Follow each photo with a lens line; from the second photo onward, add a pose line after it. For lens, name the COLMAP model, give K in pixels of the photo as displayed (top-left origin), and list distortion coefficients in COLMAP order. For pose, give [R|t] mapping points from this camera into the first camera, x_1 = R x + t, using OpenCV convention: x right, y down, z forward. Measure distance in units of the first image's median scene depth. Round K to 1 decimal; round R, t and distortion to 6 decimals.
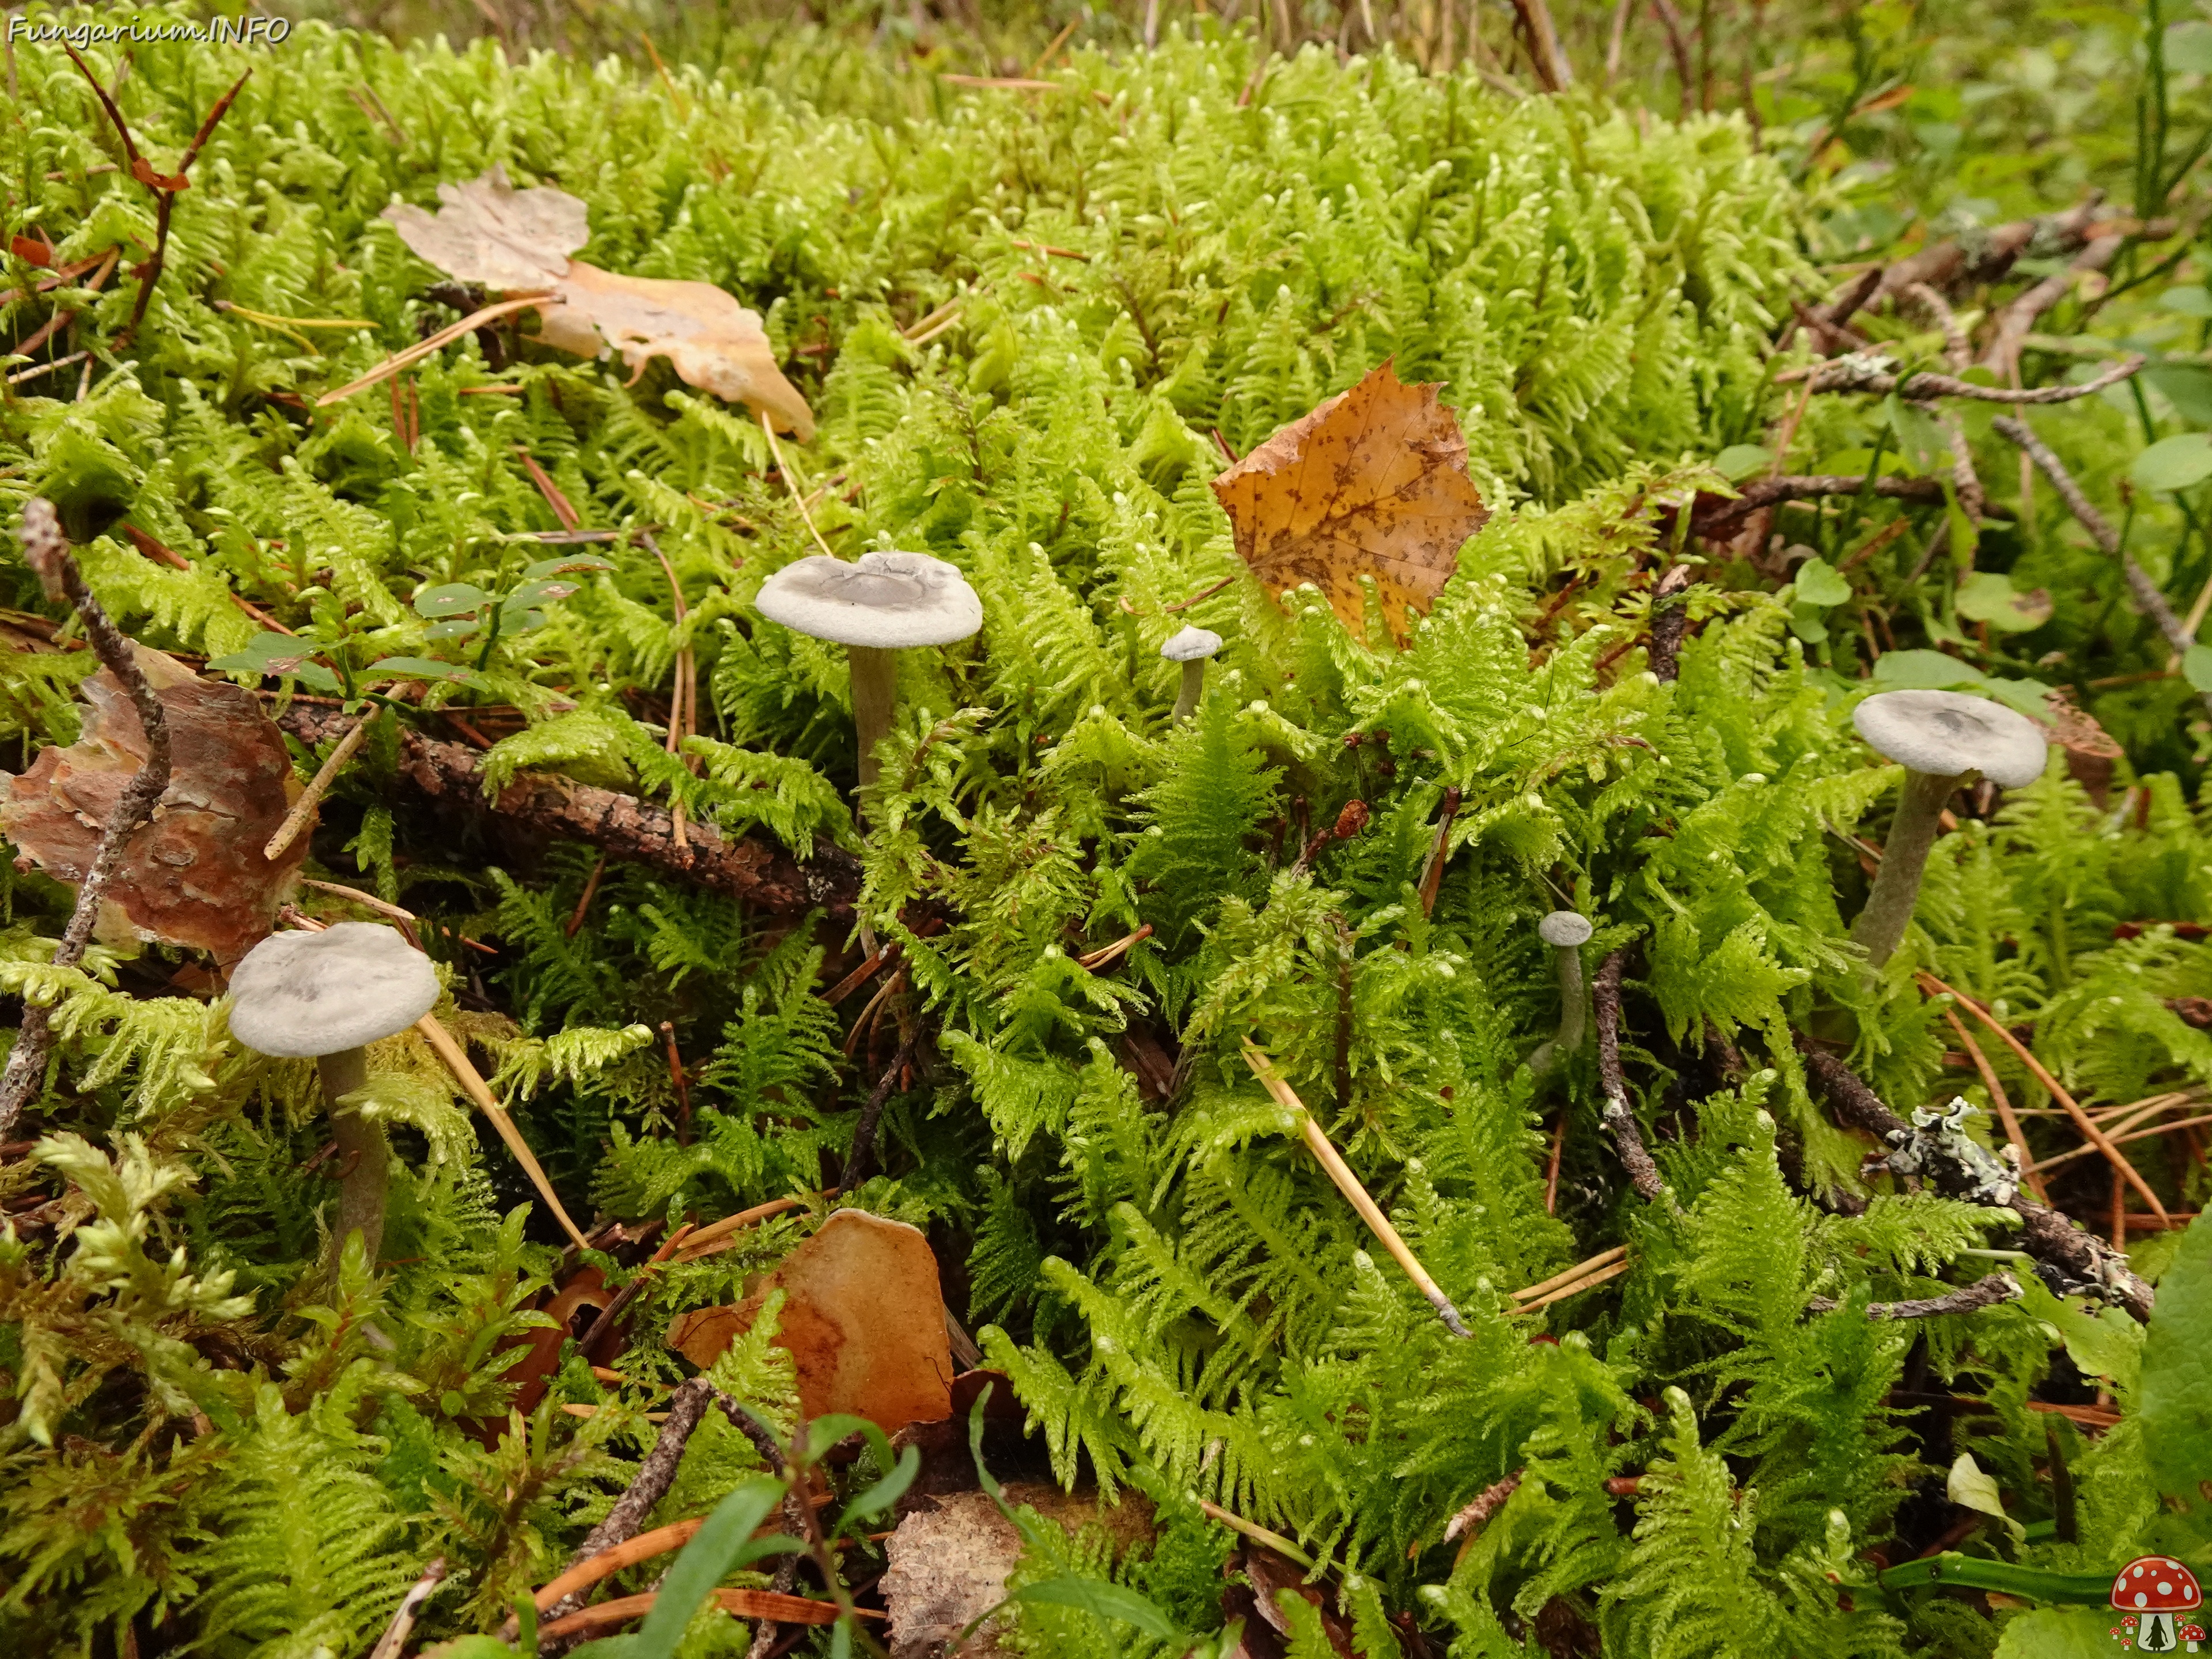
lens RADIAL K [[1578.6, 0, 1106.0], [0, 1578.6, 829.5], [0, 0, 1]] dist [0.004135, 0.000627]
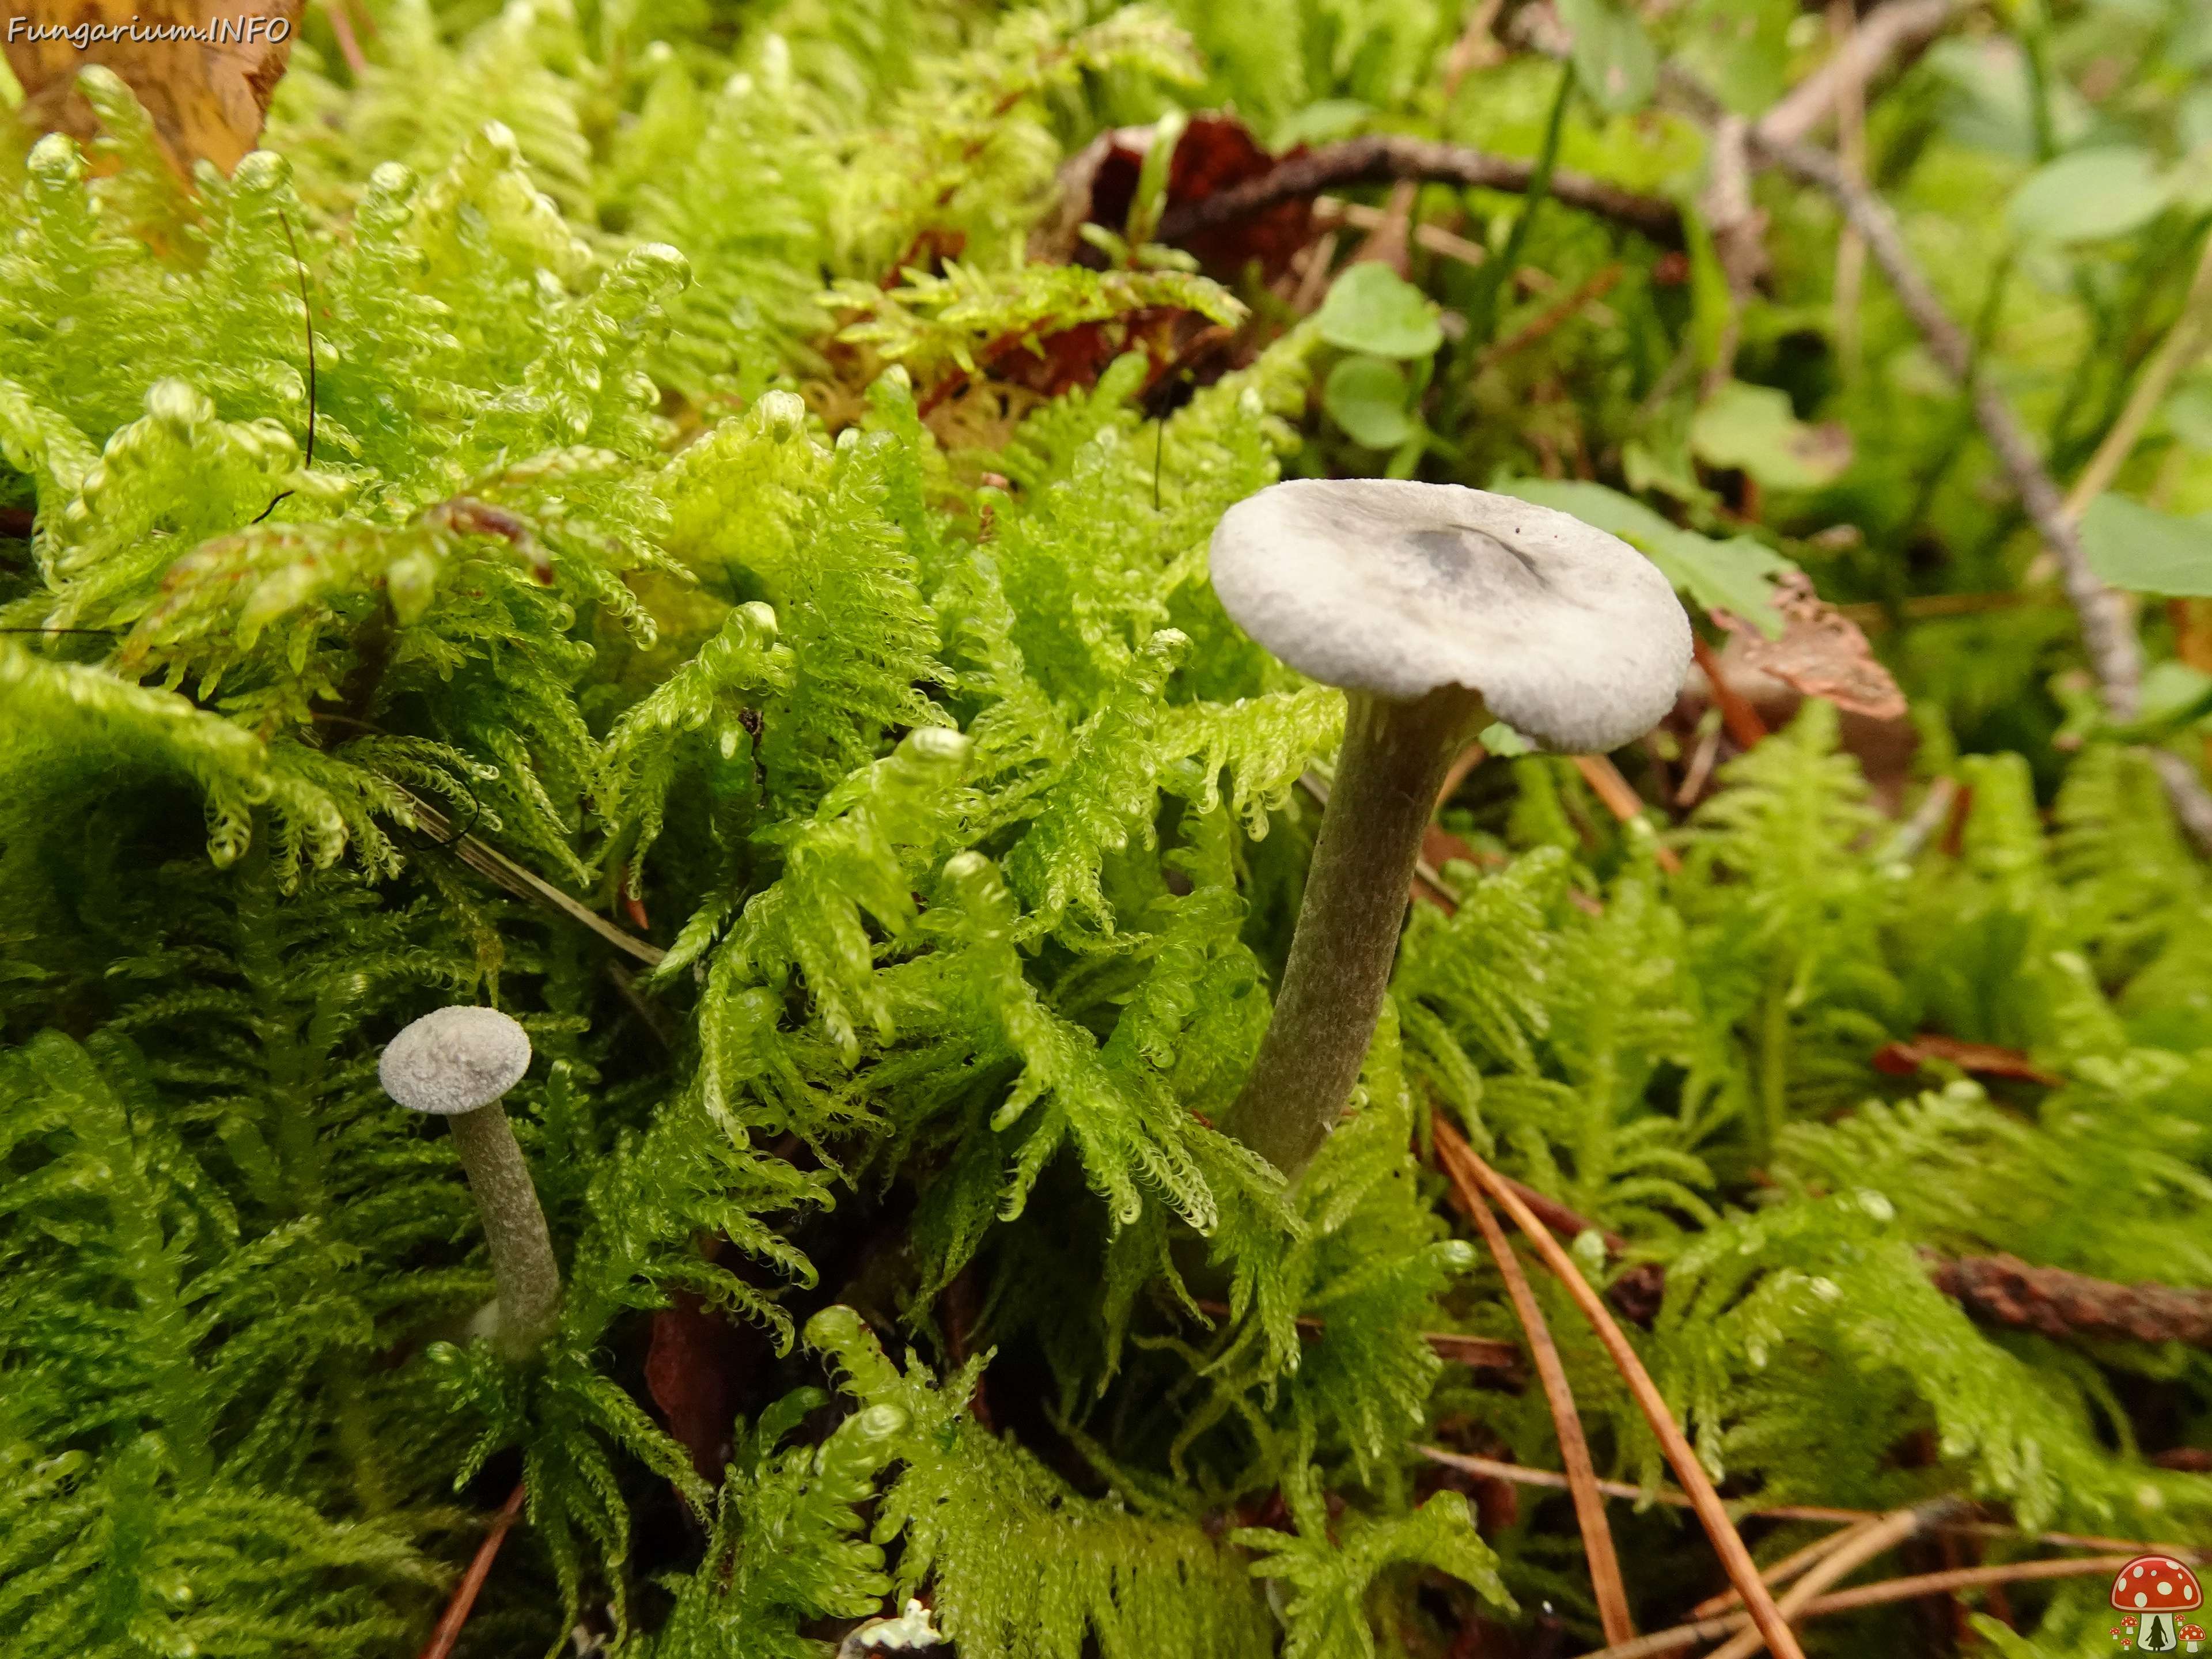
lens RADIAL K [[1560.4, 0, 1113.7], [0, 1560.4, 811.9], [0, 0, 1]] dist [-0.002520, -0.000436]
pose [[0.993741, 0.083000, 0.074762, 0.346082], [-0.086697, 0.995095, 0.047637, -0.017042], [-0.070442, -0.053820, 0.996063, 0.515531]]
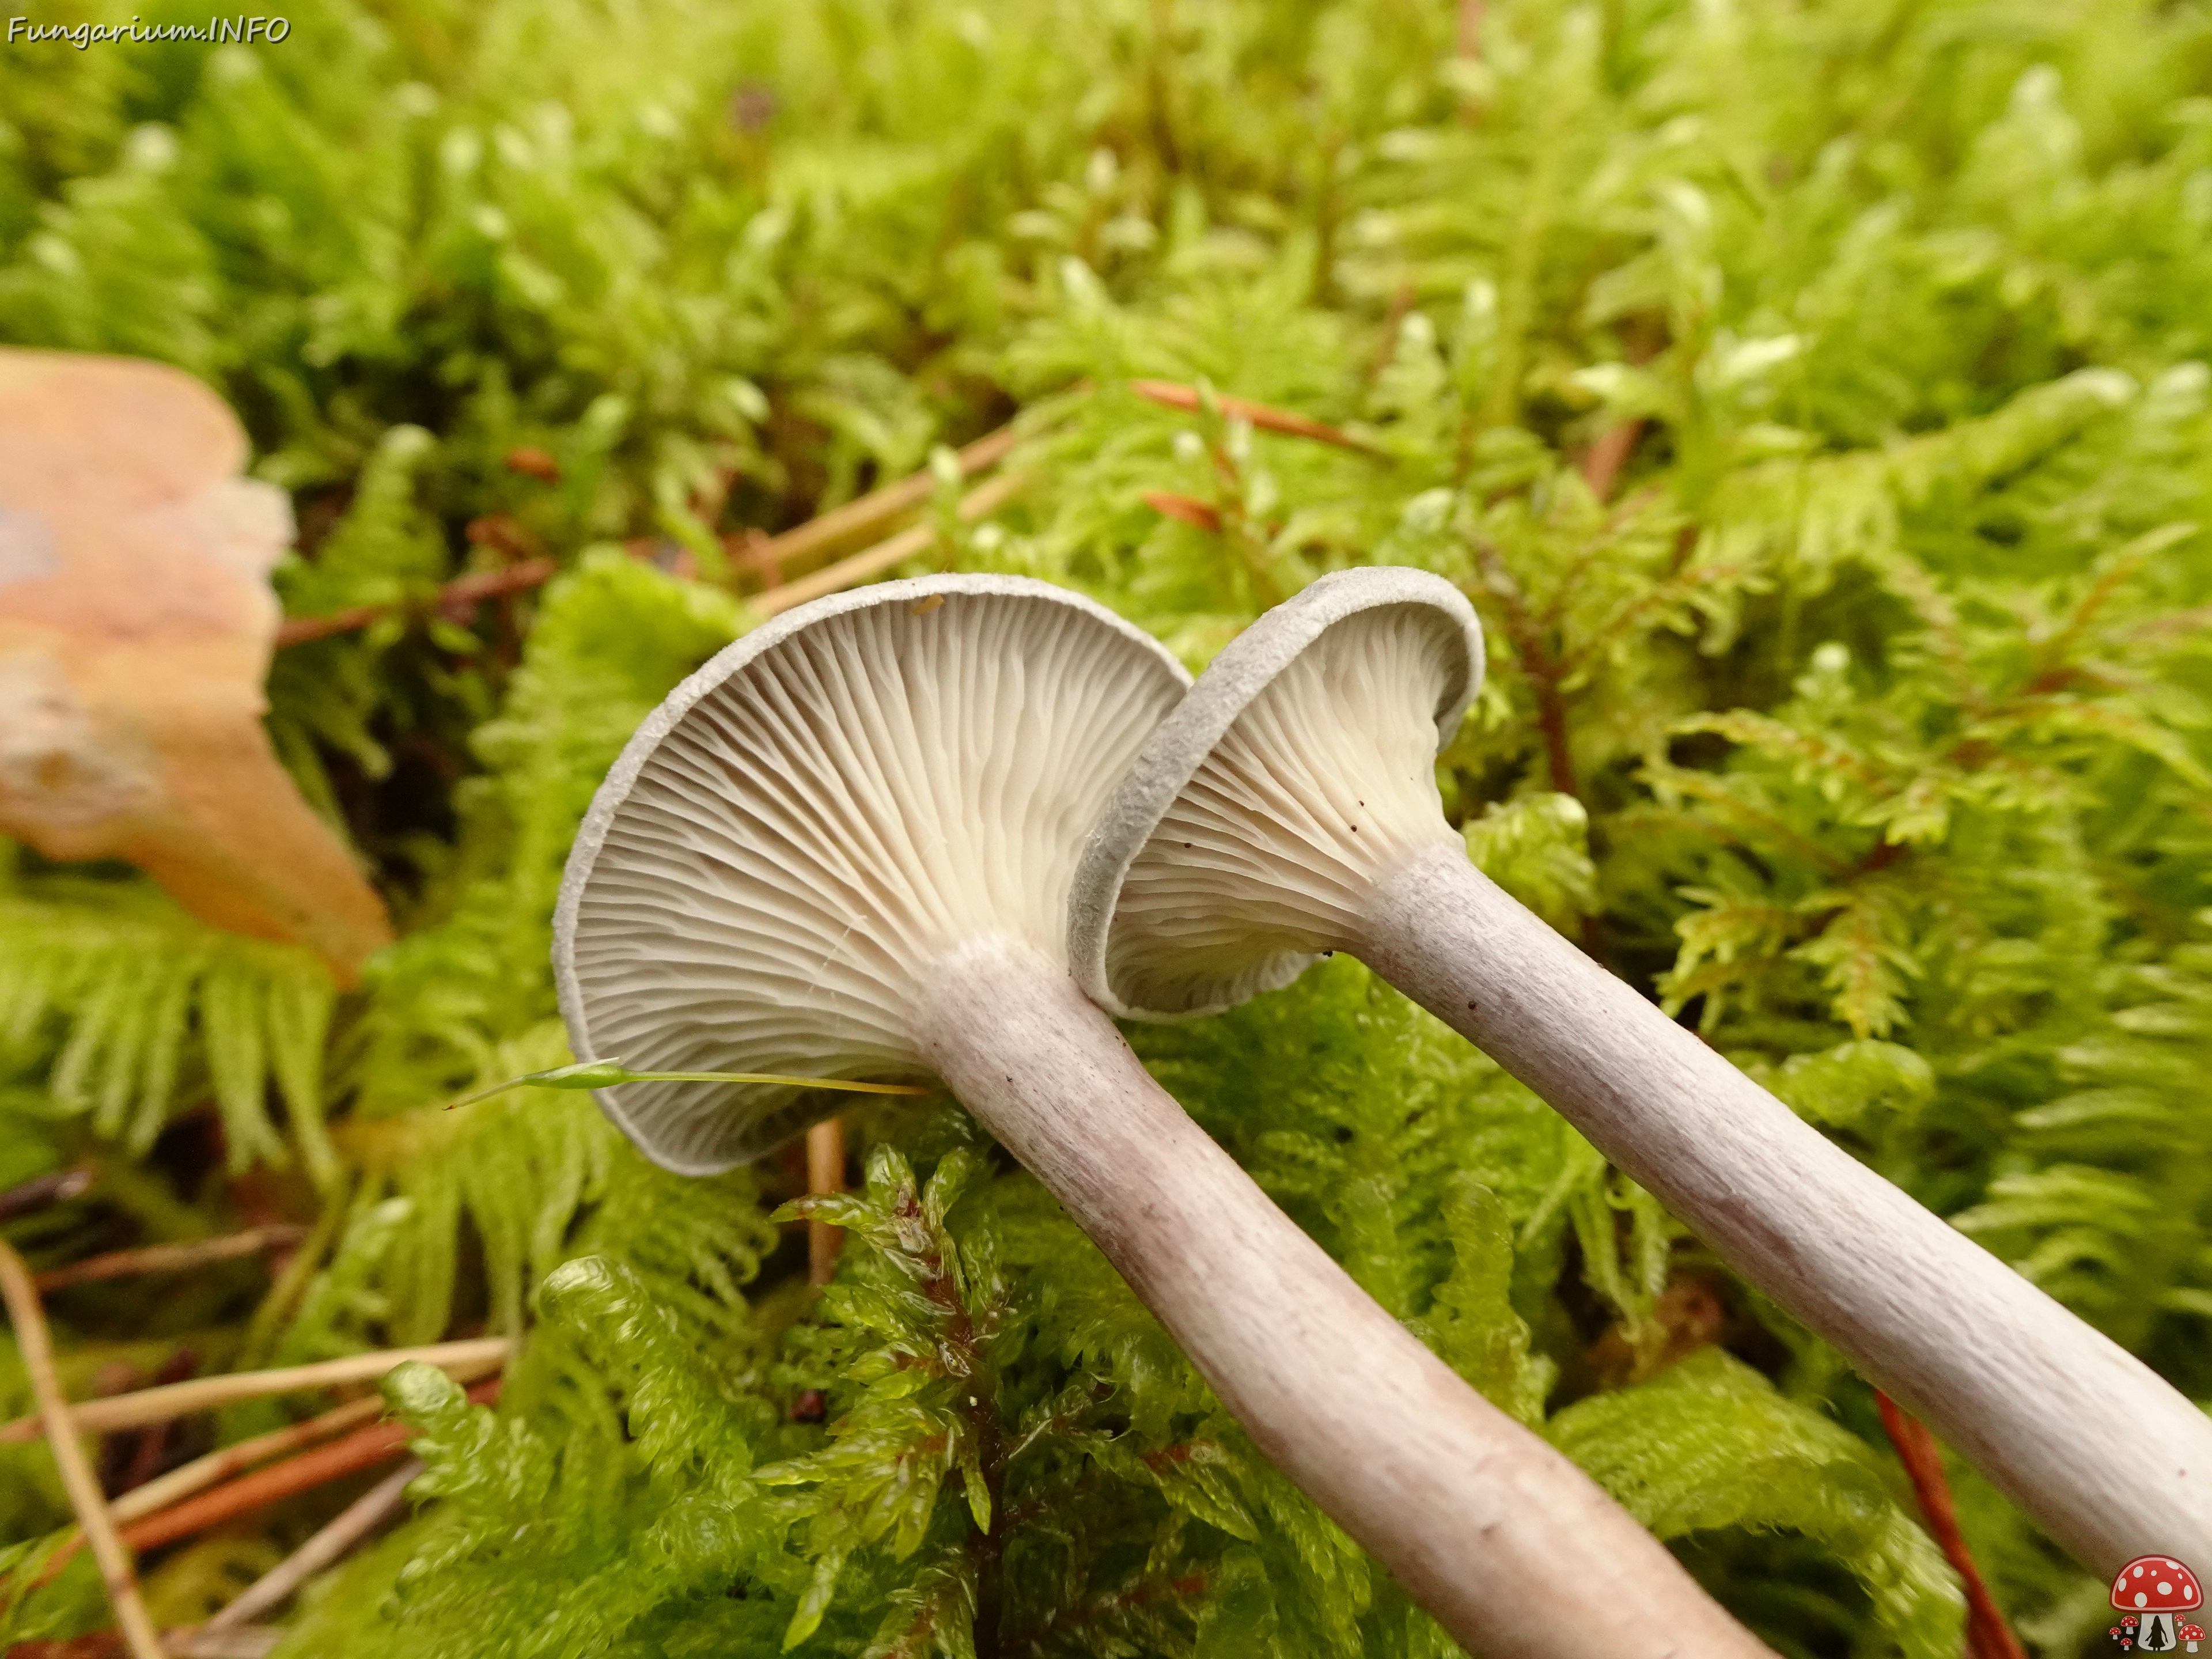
lens RADIAL K [[1560.4, 0, 1113.7], [0, 1560.4, 811.9], [0, 0, 1]] dist [-0.002520, -0.000436]
pose [[0.992224, 0.121474, 0.027121, -0.075856], [-0.122850, 0.990803, 0.056714, -0.373166], [-0.019983, -0.059605, 0.998022, 0.847713]]
